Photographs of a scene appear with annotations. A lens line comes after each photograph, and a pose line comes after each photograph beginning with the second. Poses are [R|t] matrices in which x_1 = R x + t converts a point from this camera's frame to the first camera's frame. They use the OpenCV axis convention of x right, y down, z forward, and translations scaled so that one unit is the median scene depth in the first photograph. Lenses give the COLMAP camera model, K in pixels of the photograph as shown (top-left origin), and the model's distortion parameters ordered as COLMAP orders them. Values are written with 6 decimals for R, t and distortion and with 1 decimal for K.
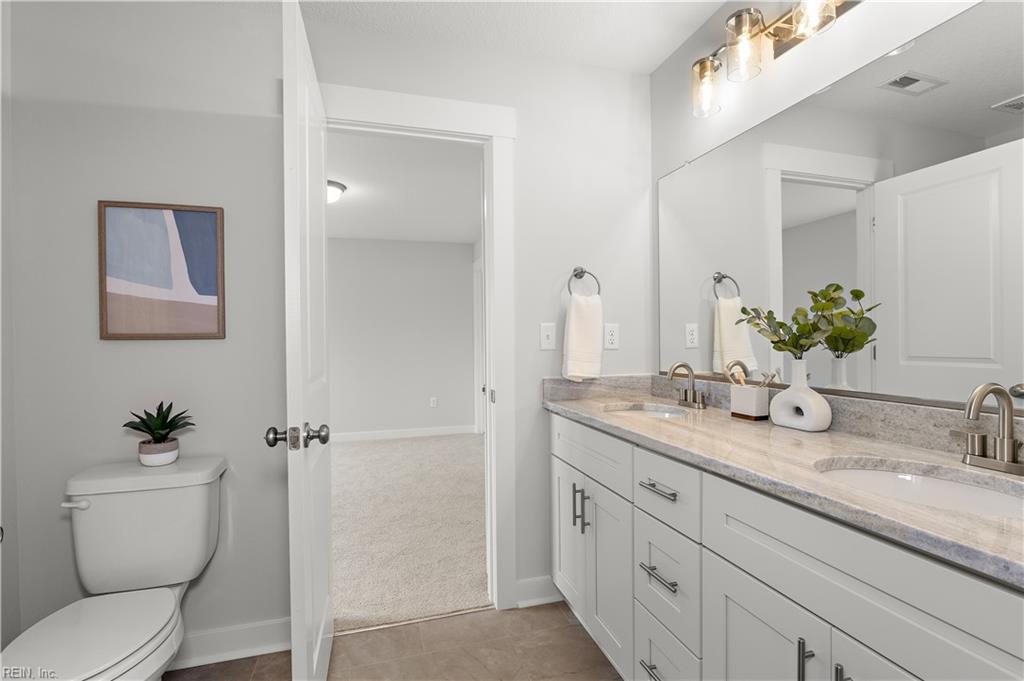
lens RADIAL K [[496.6, 0, 513.3], [0, 496.6, 341.9], [0, 0, 1]] dist [0.001762, 0.000546]
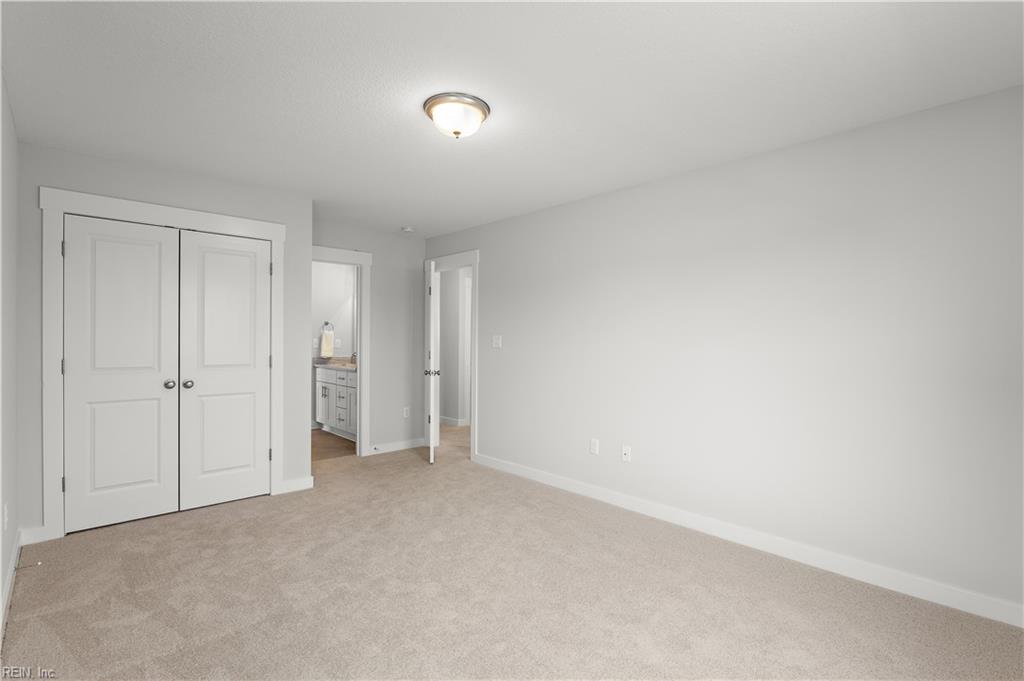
lens RADIAL K [[496.6, 0, 509.6], [0, 496.6, 341.0], [0, 0, 1]] dist [0.001762, 0.000546]
pose [[0.898659, 0.017326, 0.438305, -0.205169], [-0.013995, 0.999843, -0.010828, -0.010118], [-0.438424, 0.003596, 0.898761, -2.373246]]
